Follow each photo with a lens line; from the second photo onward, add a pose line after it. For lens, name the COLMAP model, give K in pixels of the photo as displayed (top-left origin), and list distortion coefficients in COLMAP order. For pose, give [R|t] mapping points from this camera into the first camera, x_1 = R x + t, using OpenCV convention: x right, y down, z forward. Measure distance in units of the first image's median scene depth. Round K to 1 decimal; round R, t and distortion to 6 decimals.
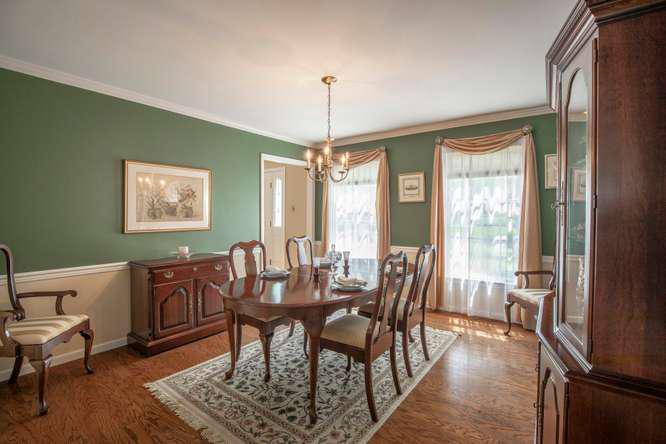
lens RADIAL K [[307.4, 0, 333.0], [0, 307.4, 222.0], [0, 0, 1]] dist [-0.017790, 0.000285]
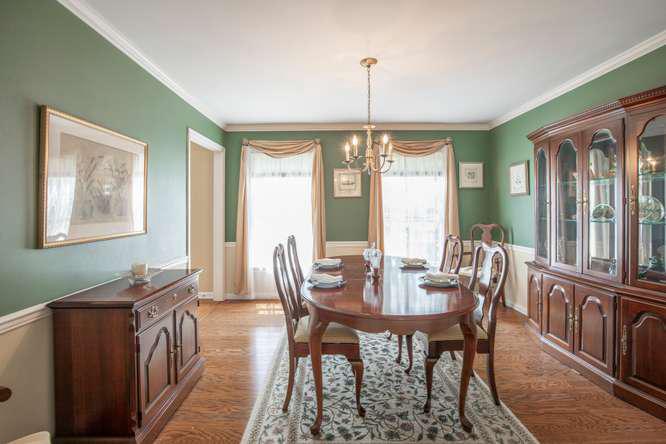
lens RADIAL K [[315.6, 0, 318.3], [0, 315.6, 211.5], [0, 0, 1]] dist [-0.019851, -0.000050]
pose [[0.807800, -0.011095, 0.589353, -0.546454], [0.023722, 0.999625, -0.013697, -0.005839], [-0.588980, 0.025045, 0.807760, 0.268466]]
